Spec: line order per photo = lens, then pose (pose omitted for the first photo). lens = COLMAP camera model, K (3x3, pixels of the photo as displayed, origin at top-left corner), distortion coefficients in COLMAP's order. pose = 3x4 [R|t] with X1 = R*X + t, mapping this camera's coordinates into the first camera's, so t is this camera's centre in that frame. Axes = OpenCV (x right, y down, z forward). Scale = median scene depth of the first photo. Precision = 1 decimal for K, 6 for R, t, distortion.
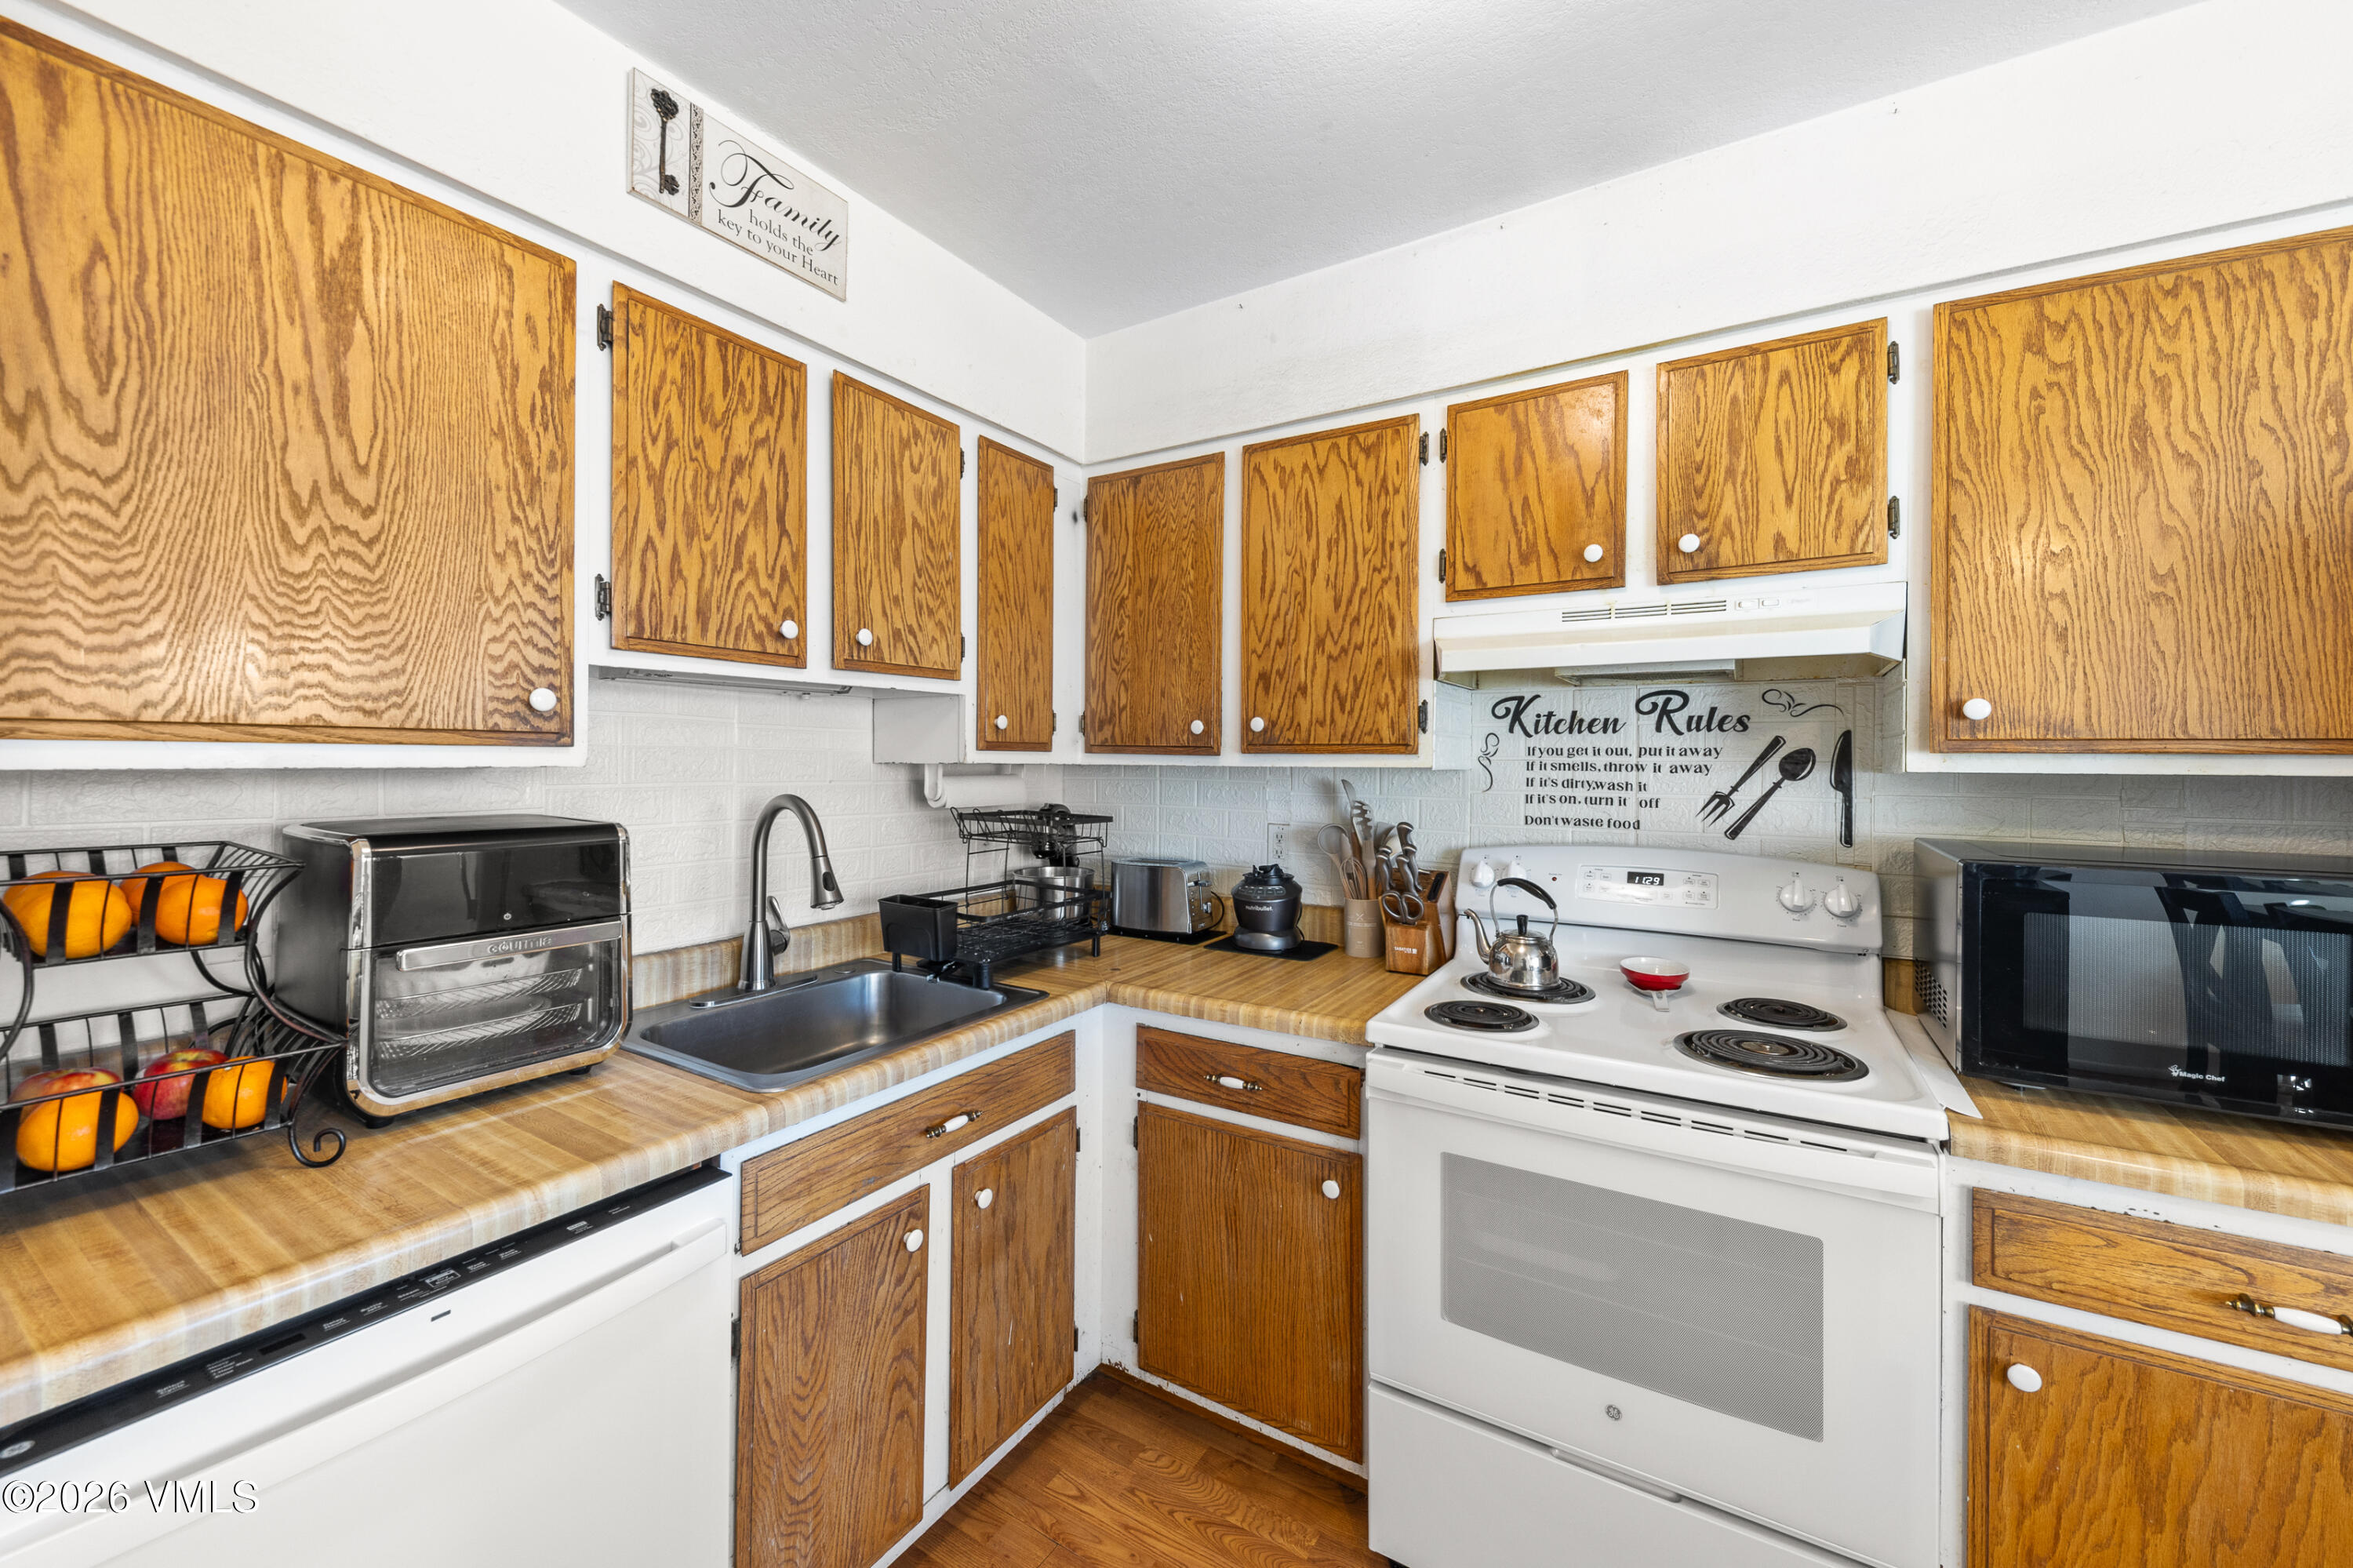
lens RADIAL K [[902.6, 0, 1190.6], [0, 902.6, 758.4], [0, 0, 1]] dist [0.012827, -0.006590]
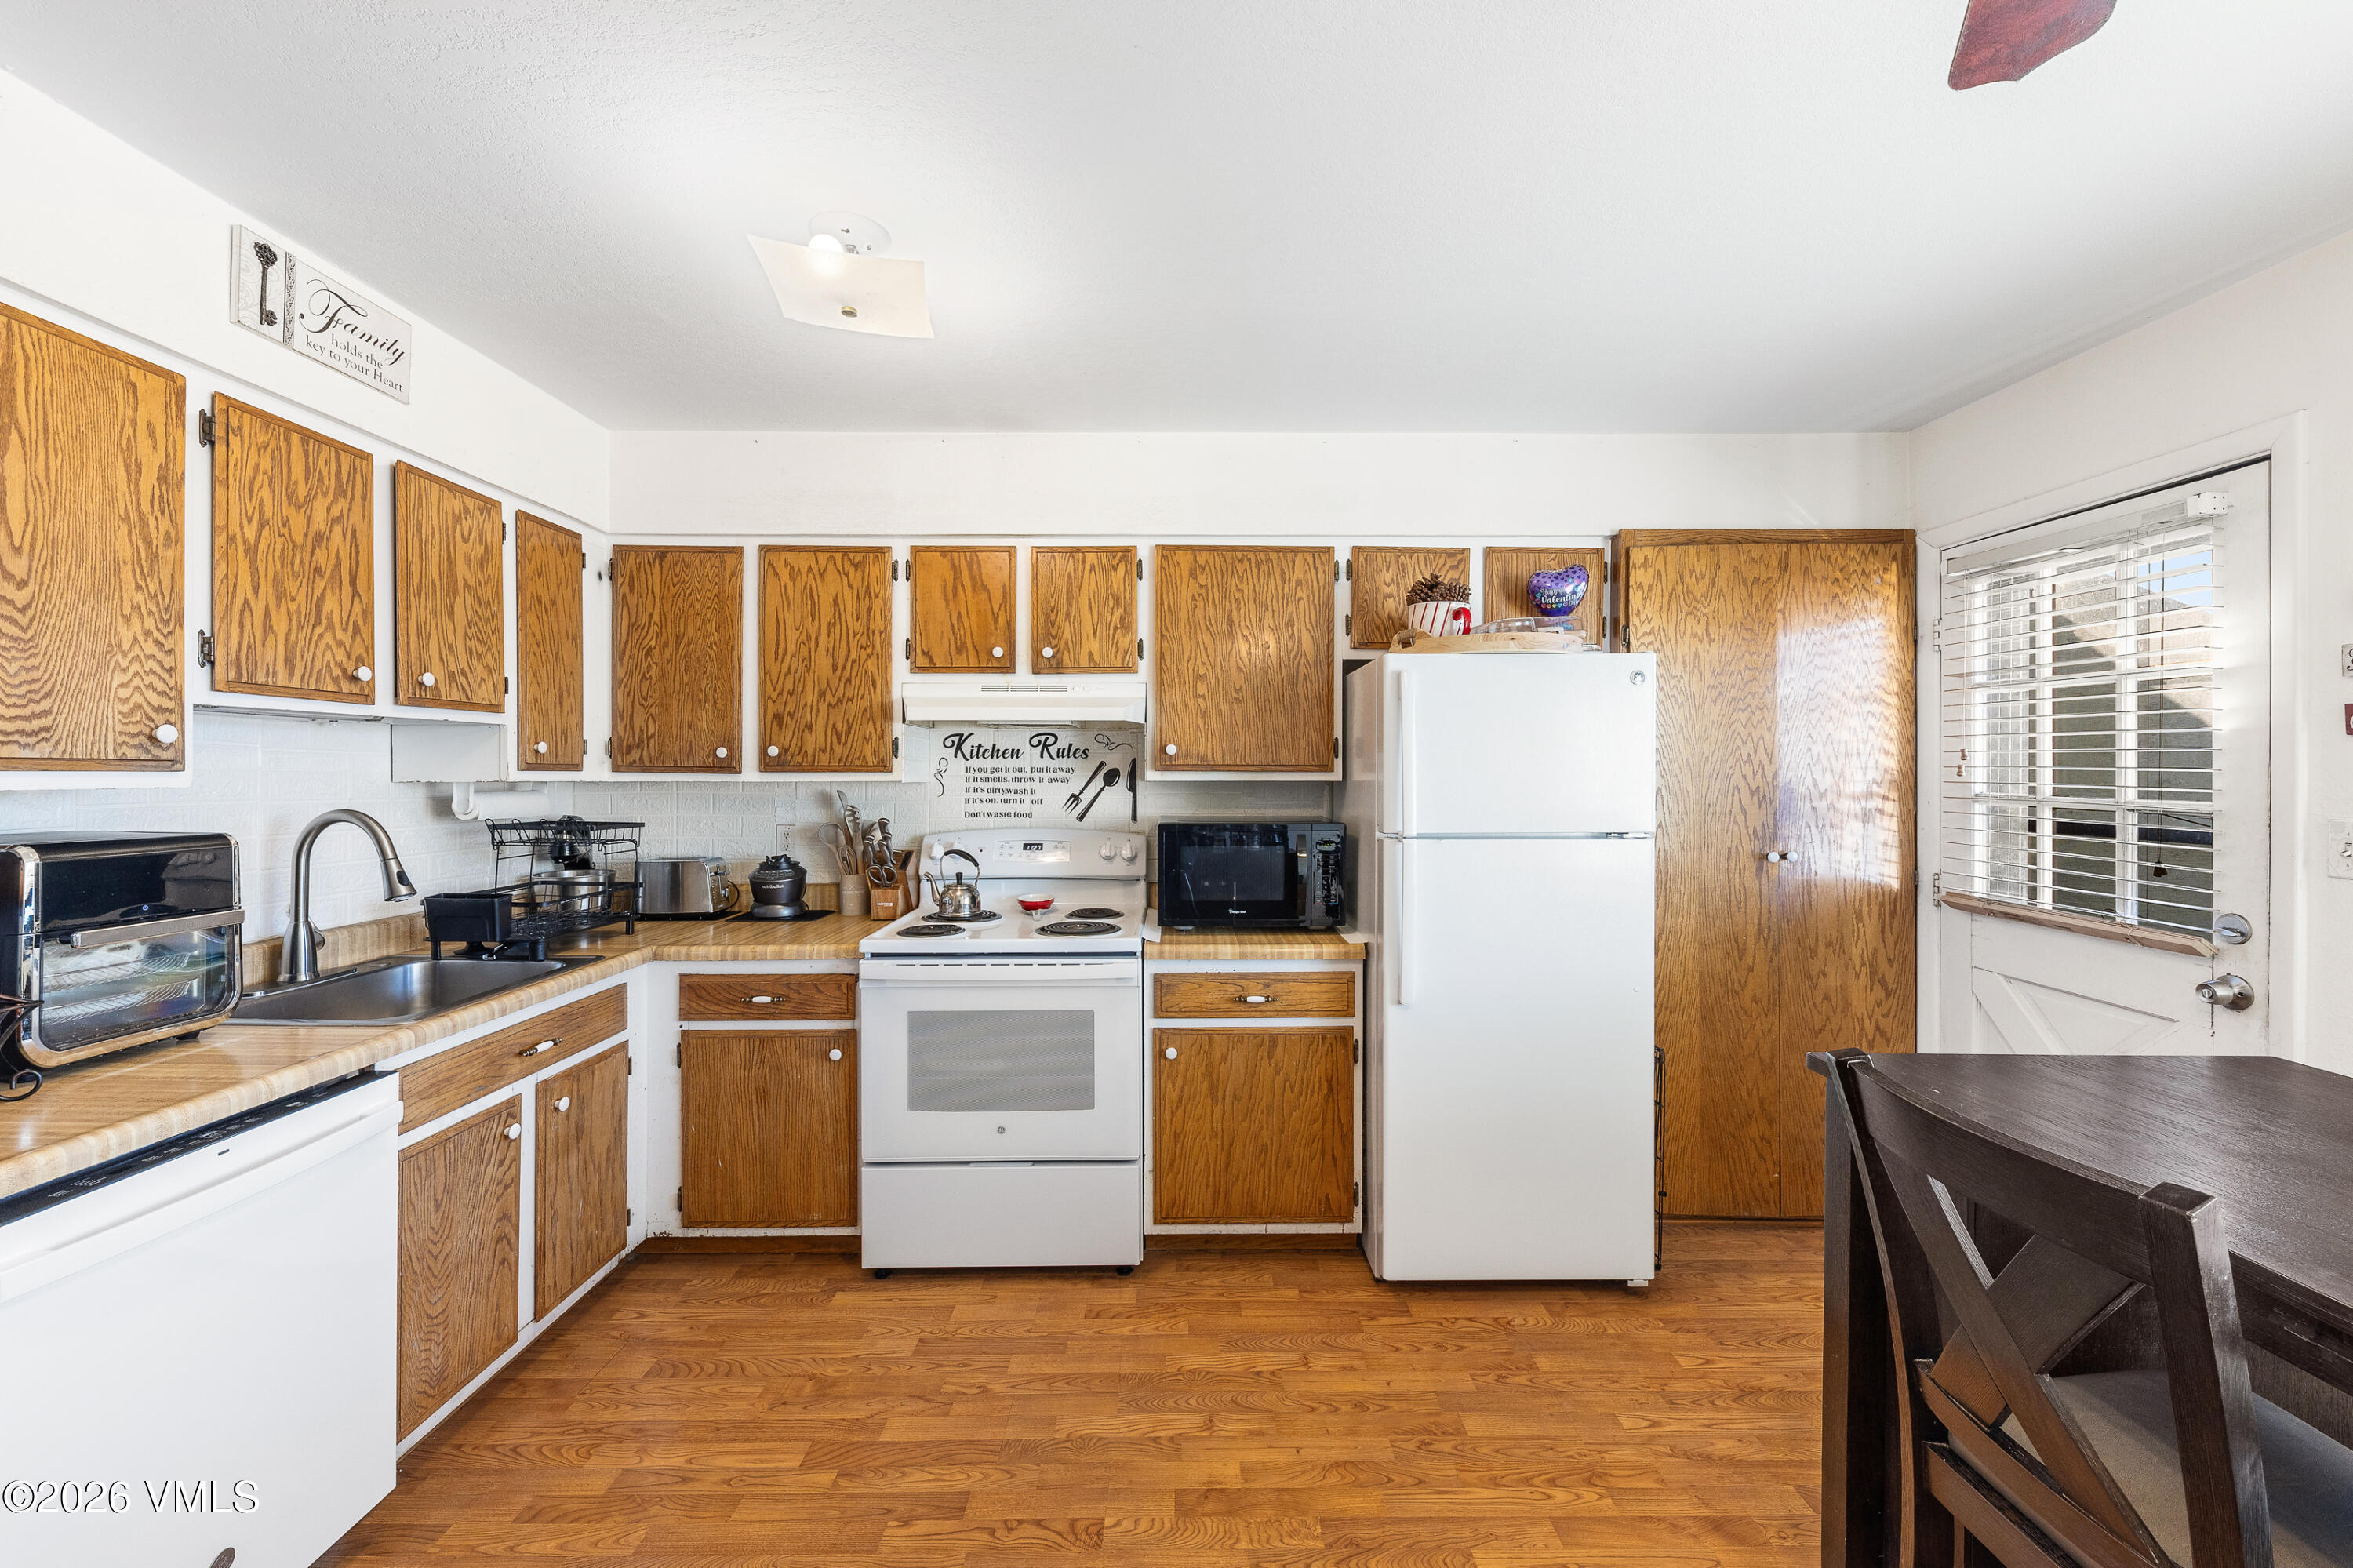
lens RADIAL K [[893.2, 0, 1184.9], [0, 893.2, 774.9], [0, 0, 1]] dist [0.012473, -0.005287]
pose [[0.849740, -0.006812, 0.527158, -0.136141], [0.005067, 0.999976, 0.004753, -0.005546], [-0.527178, -0.001367, 0.849754, -0.593180]]
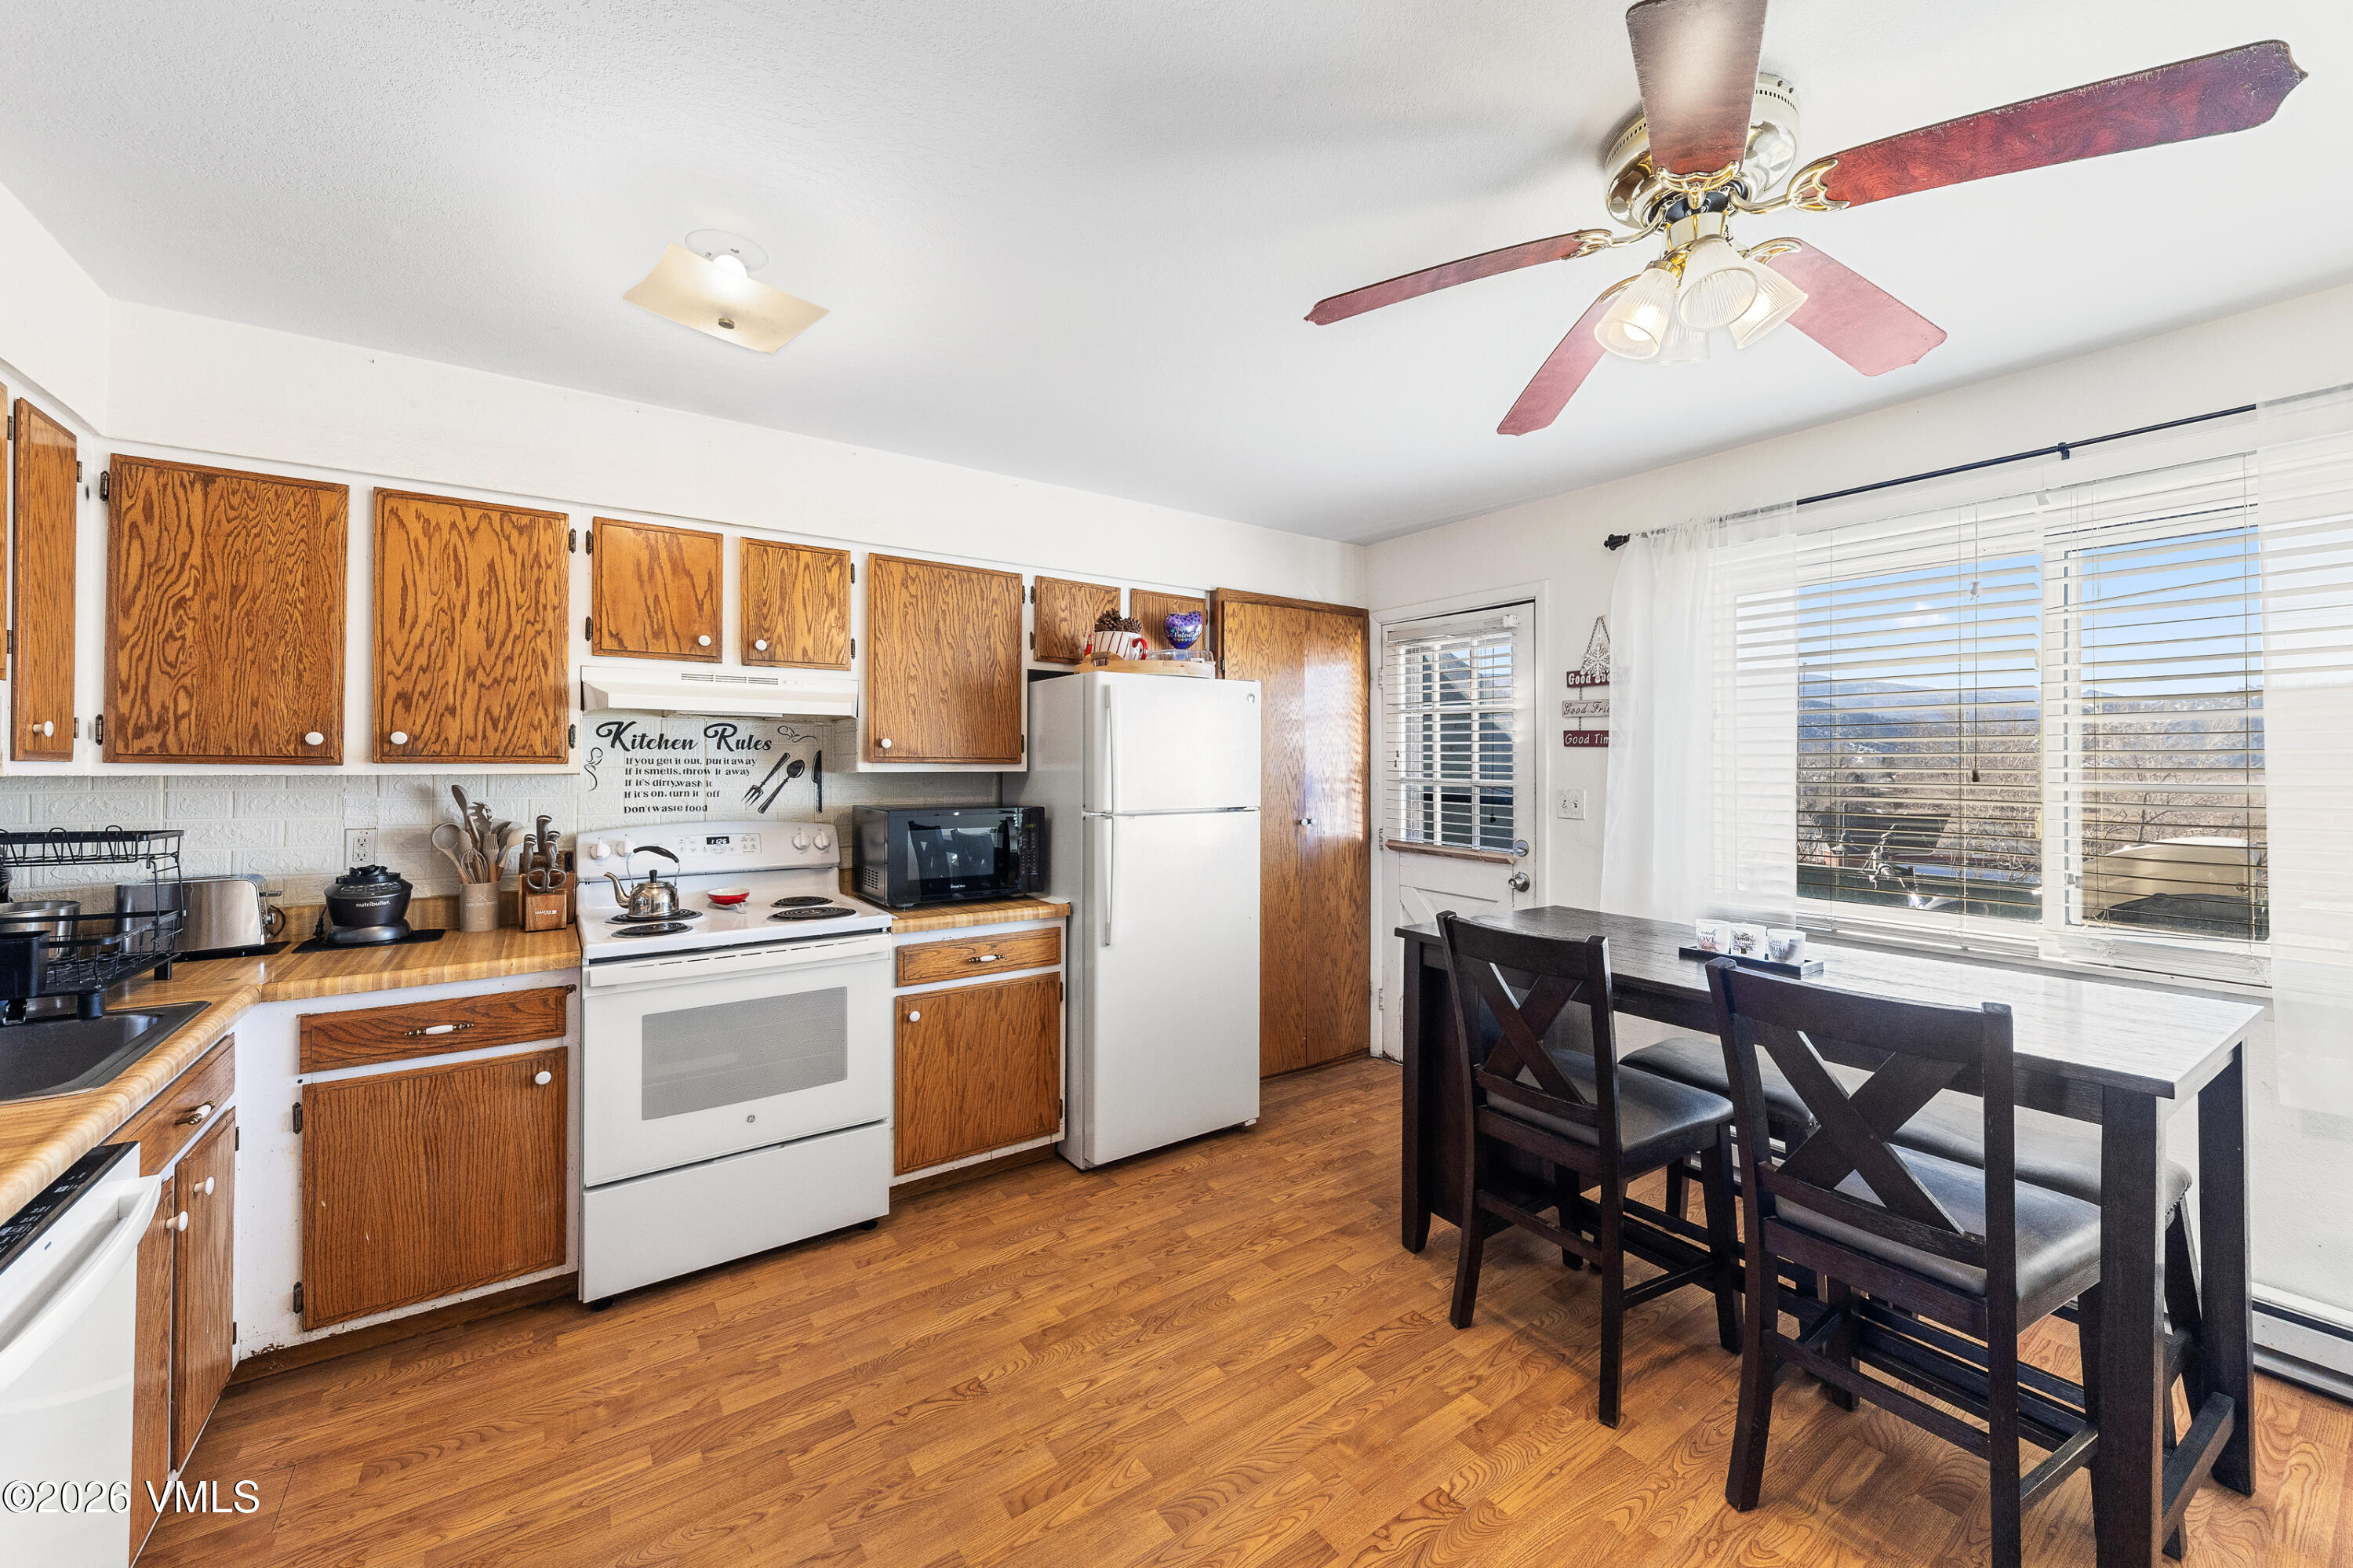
lens RADIAL K [[902.6, 0, 1190.6], [0, 902.6, 758.4], [0, 0, 1]] dist [0.012827, -0.006590]
pose [[0.394488, 0.000943, 0.918901, -0.709903], [0.001407, 0.999998, -0.001631, -0.010444], [-0.918900, 0.001936, 0.394485, -0.449803]]
